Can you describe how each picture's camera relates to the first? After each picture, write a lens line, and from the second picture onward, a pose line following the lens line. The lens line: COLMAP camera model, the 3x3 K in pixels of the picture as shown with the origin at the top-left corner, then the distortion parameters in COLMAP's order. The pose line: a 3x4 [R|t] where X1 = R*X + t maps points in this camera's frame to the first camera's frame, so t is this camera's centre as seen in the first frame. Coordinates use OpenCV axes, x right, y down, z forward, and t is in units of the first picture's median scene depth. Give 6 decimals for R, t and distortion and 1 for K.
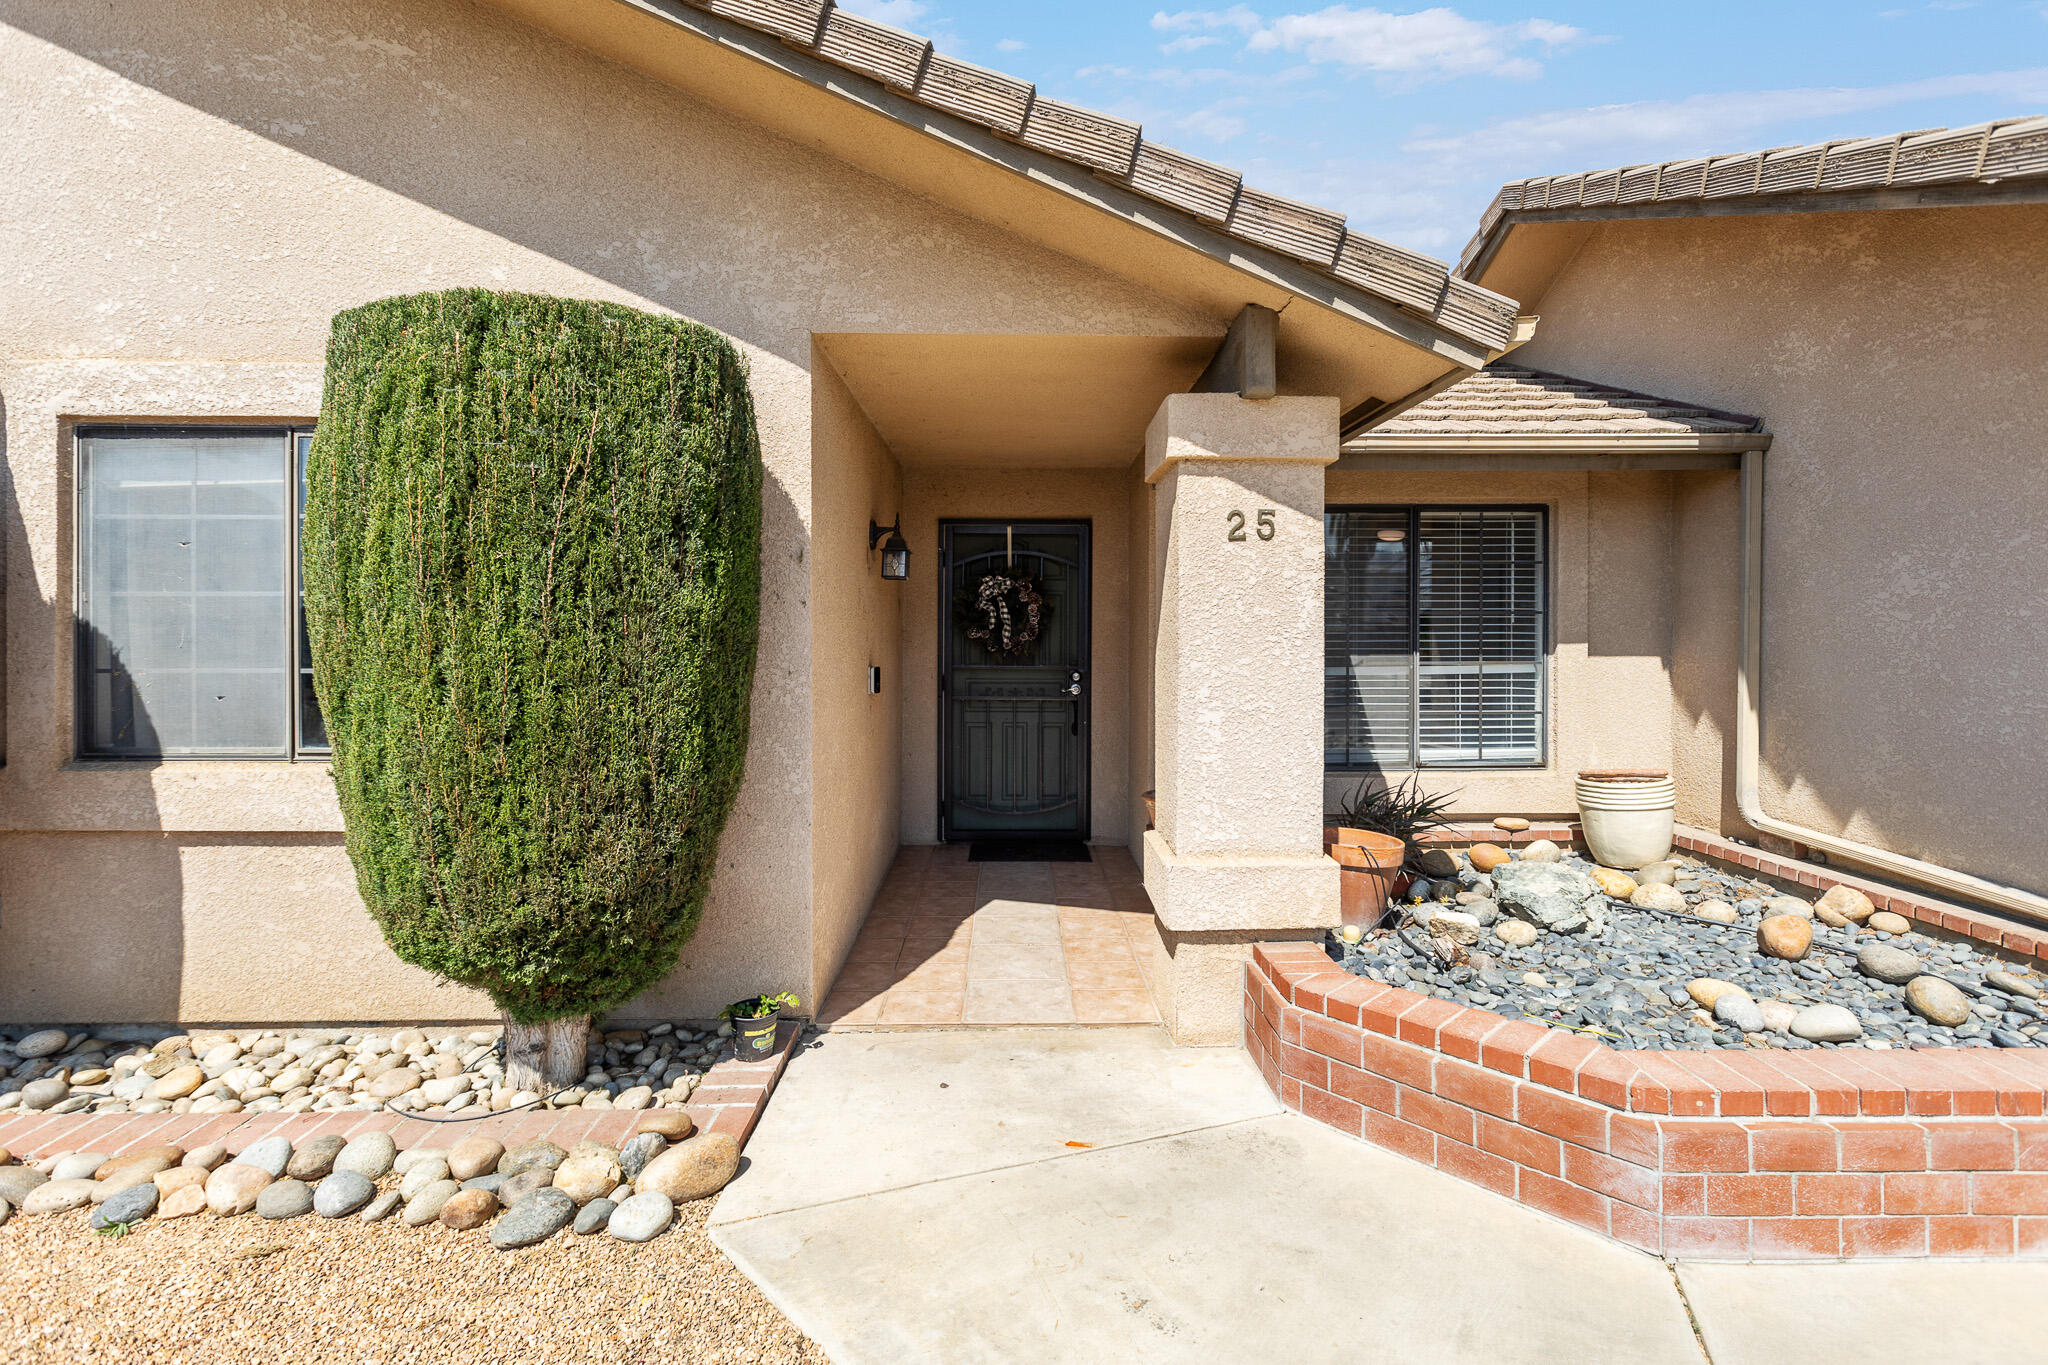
lens RADIAL K [[941.2, 0, 1027.4], [0, 941.2, 634.3], [0, 0, 1]] dist [0.004415, 0.000202]
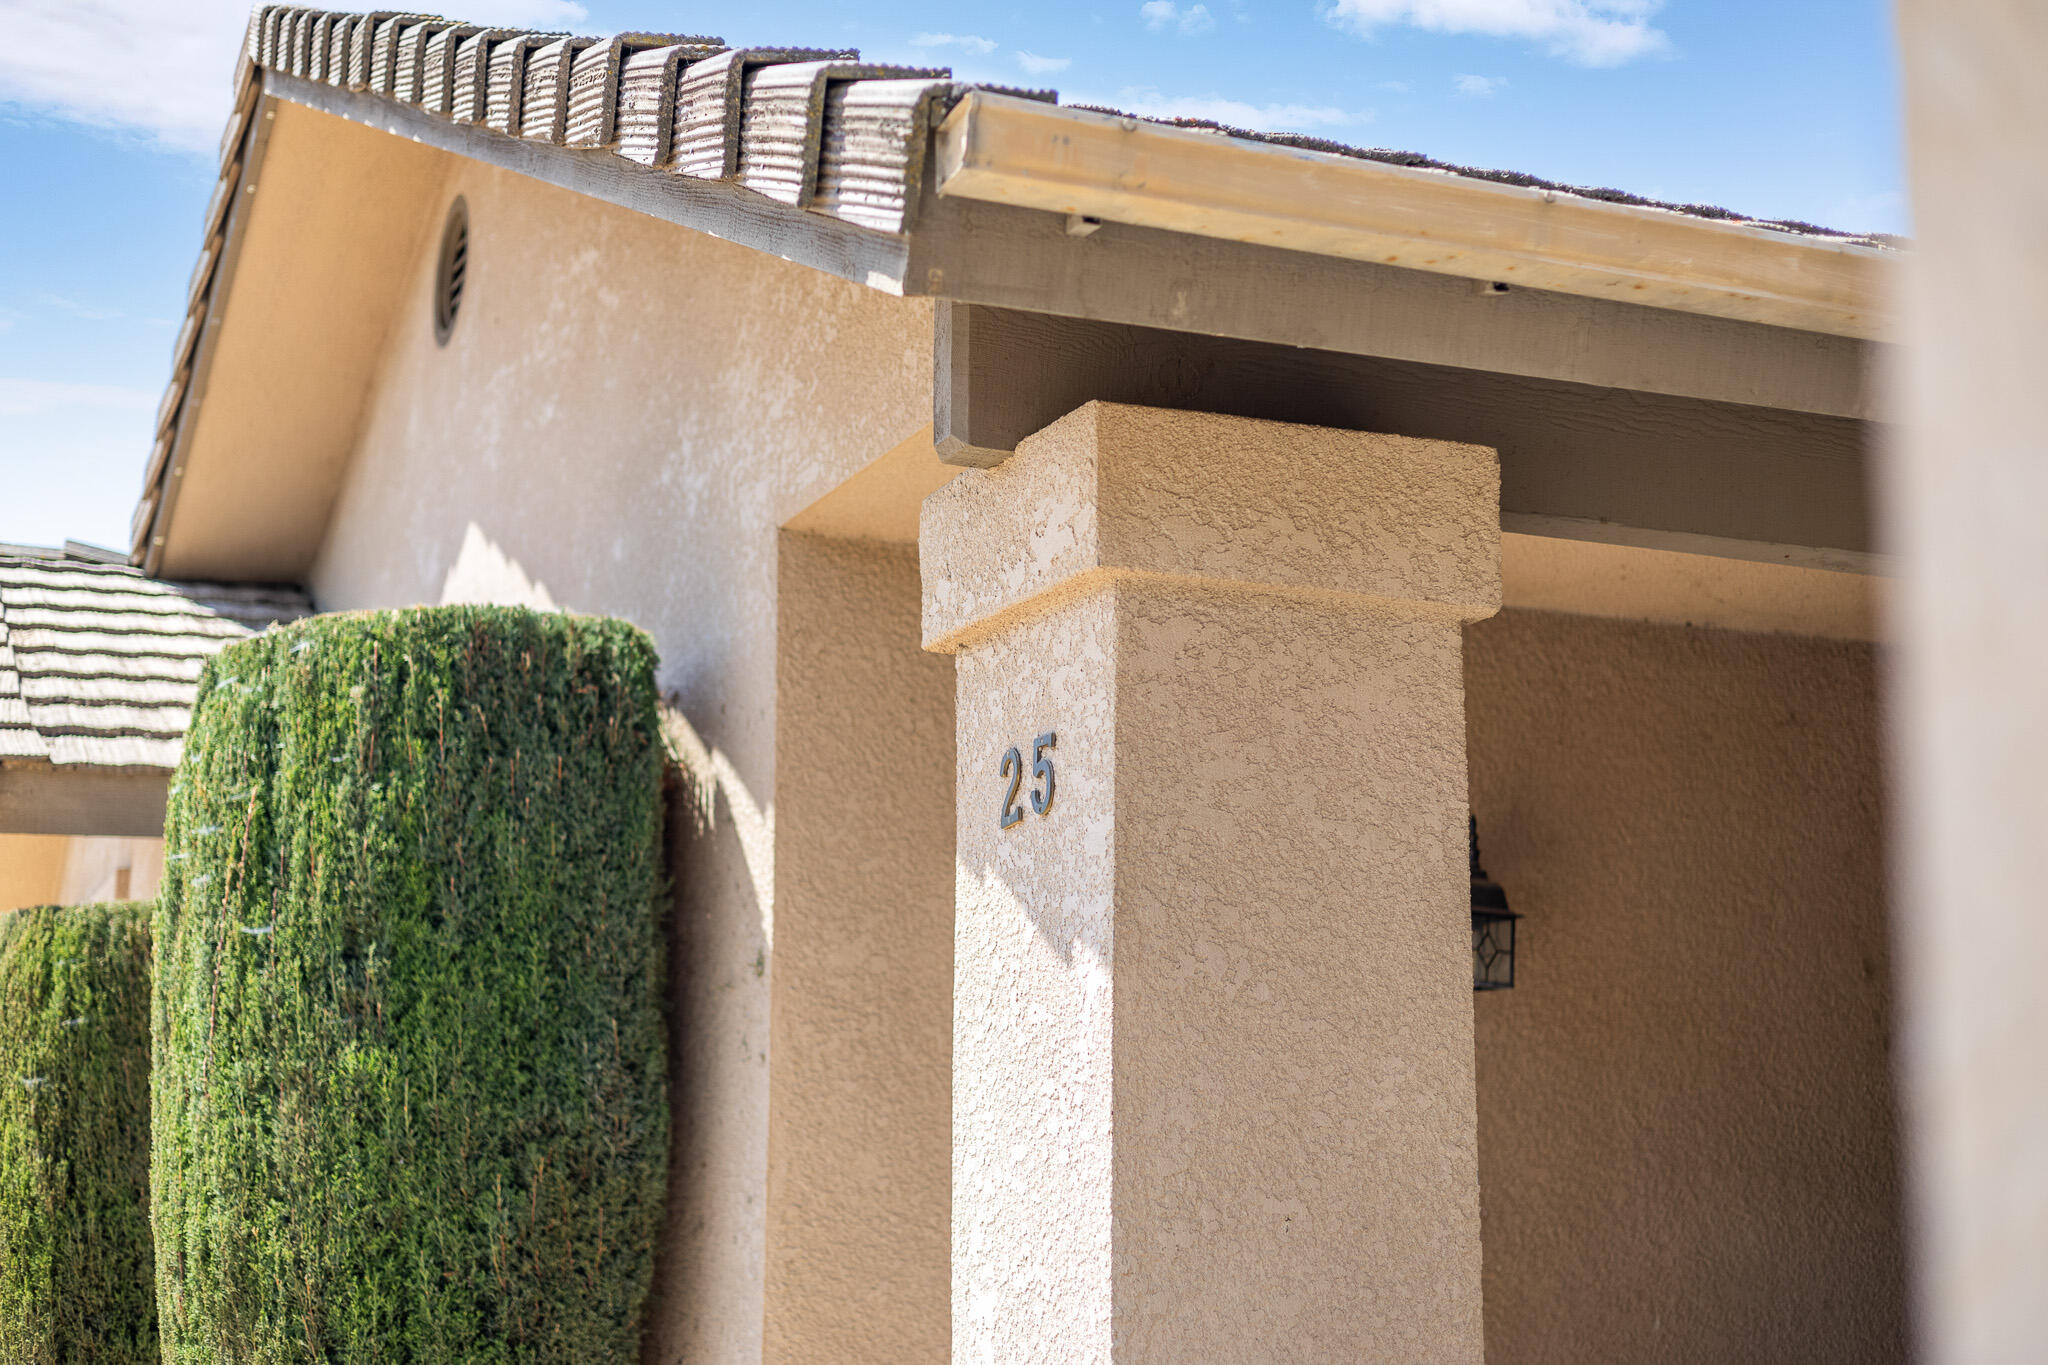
lens RADIAL K [[2885.5, 0, 1024.0], [0, 2885.5, 682.5], [0, 0, 1]] dist [0.035433, -0.020678]
pose [[0.374456, -0.170943, -0.911351, 1.526864], [-0.007741, 0.982249, -0.187422, 0.070371], [0.927212, 0.077236, 0.366486, 0.679361]]
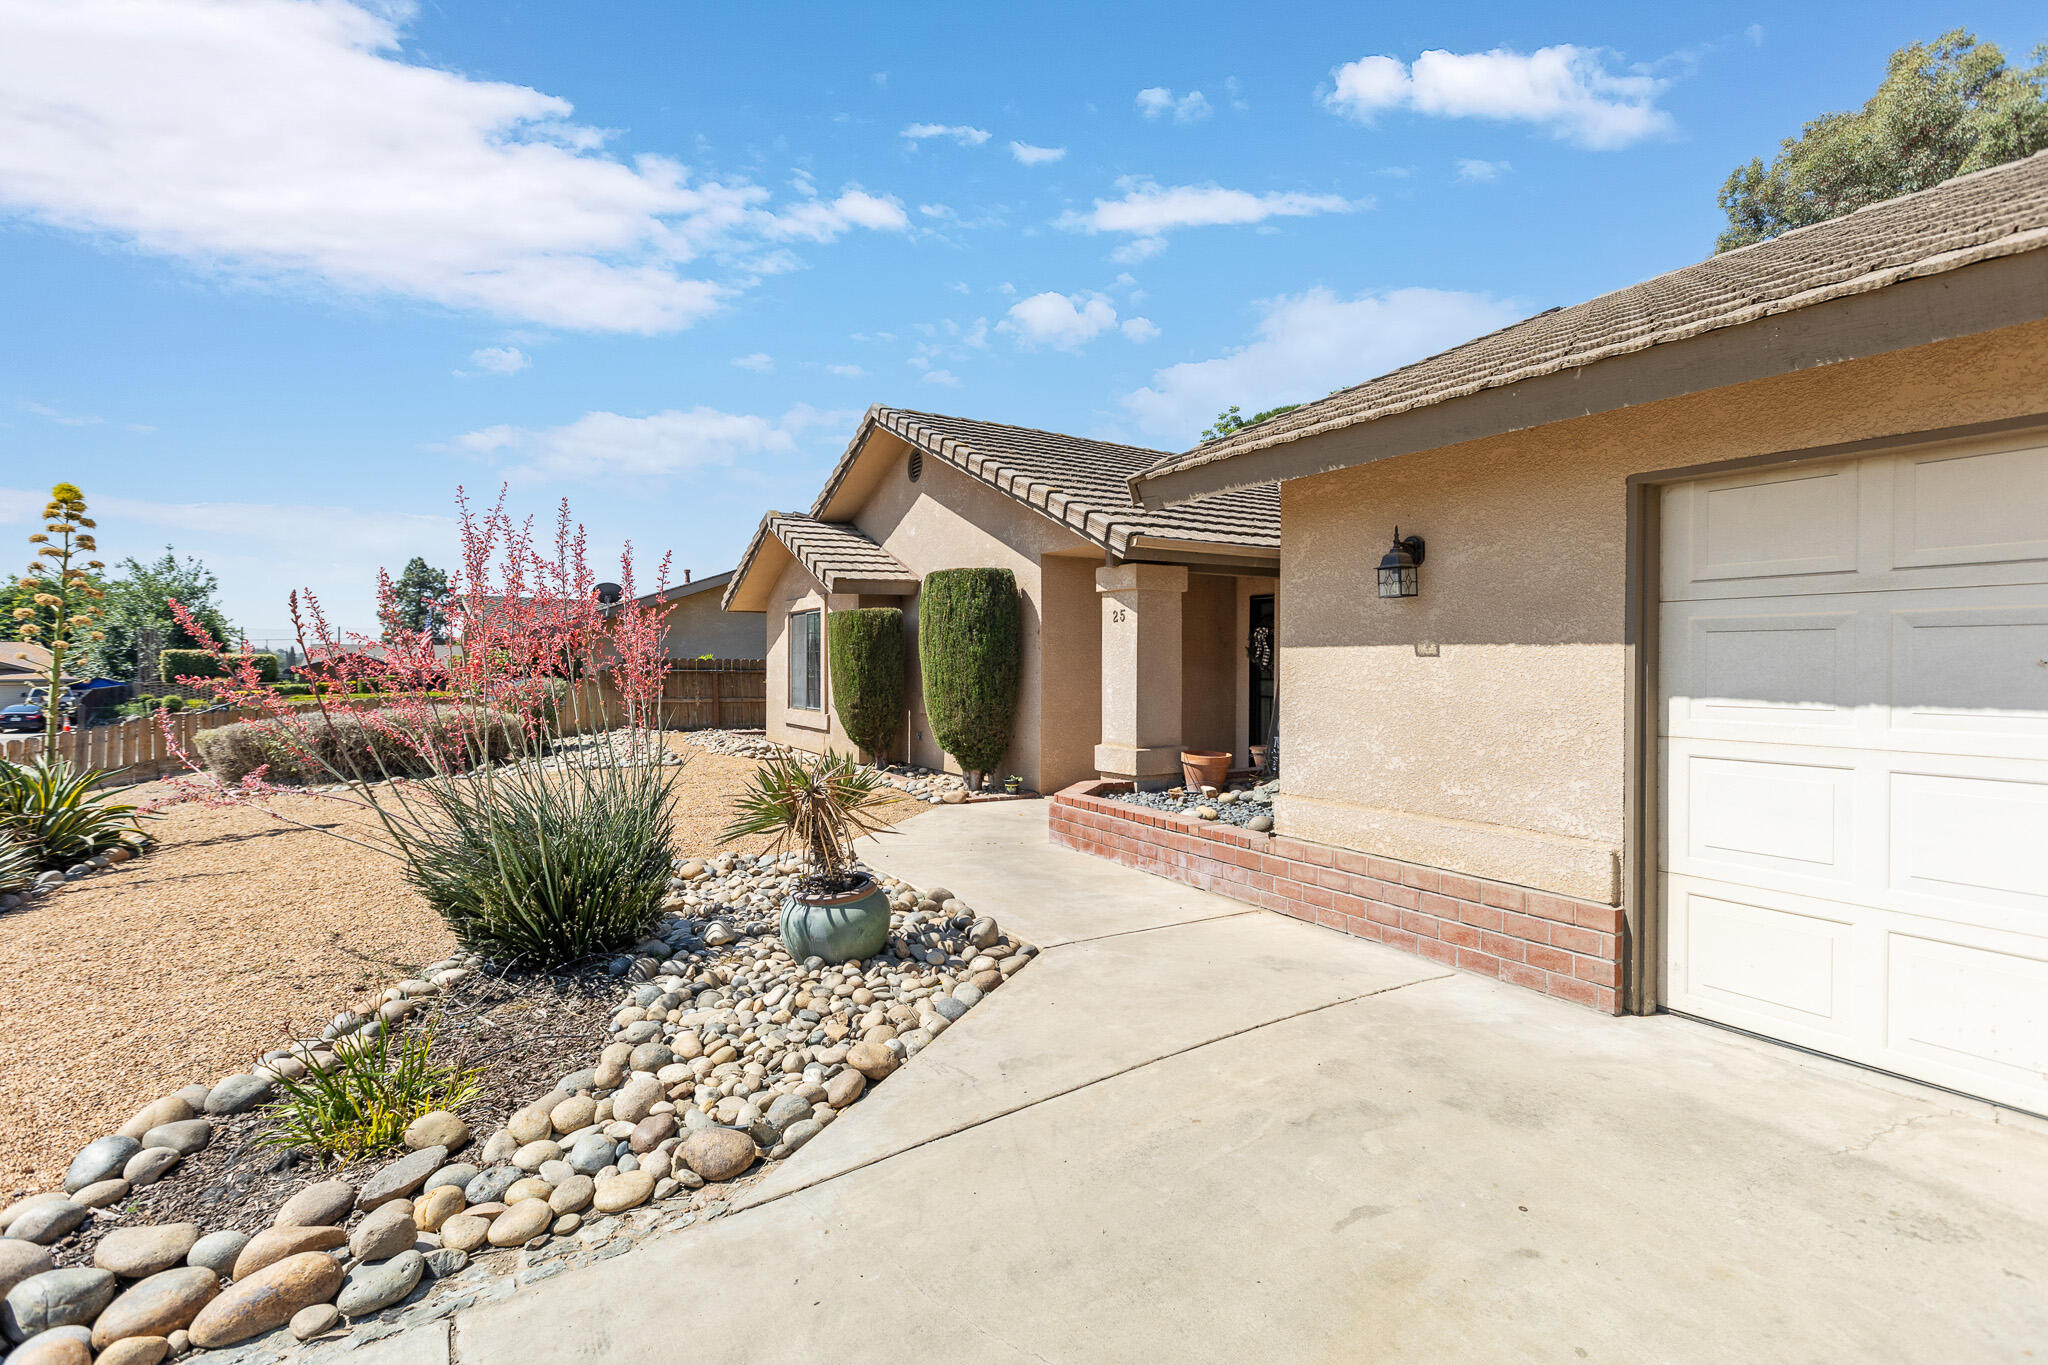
lens RADIAL K [[950.3, 0, 1024.0], [0, 950.3, 682.5], [0, 0, 1]] dist [-0.000841, 0.000091]
pose [[0.498793, 0.017309, -0.866548, 2.764981], [-0.006095, 0.999846, 0.016463, 0.028583], [0.866700, -0.002930, 0.498822, -0.596153]]
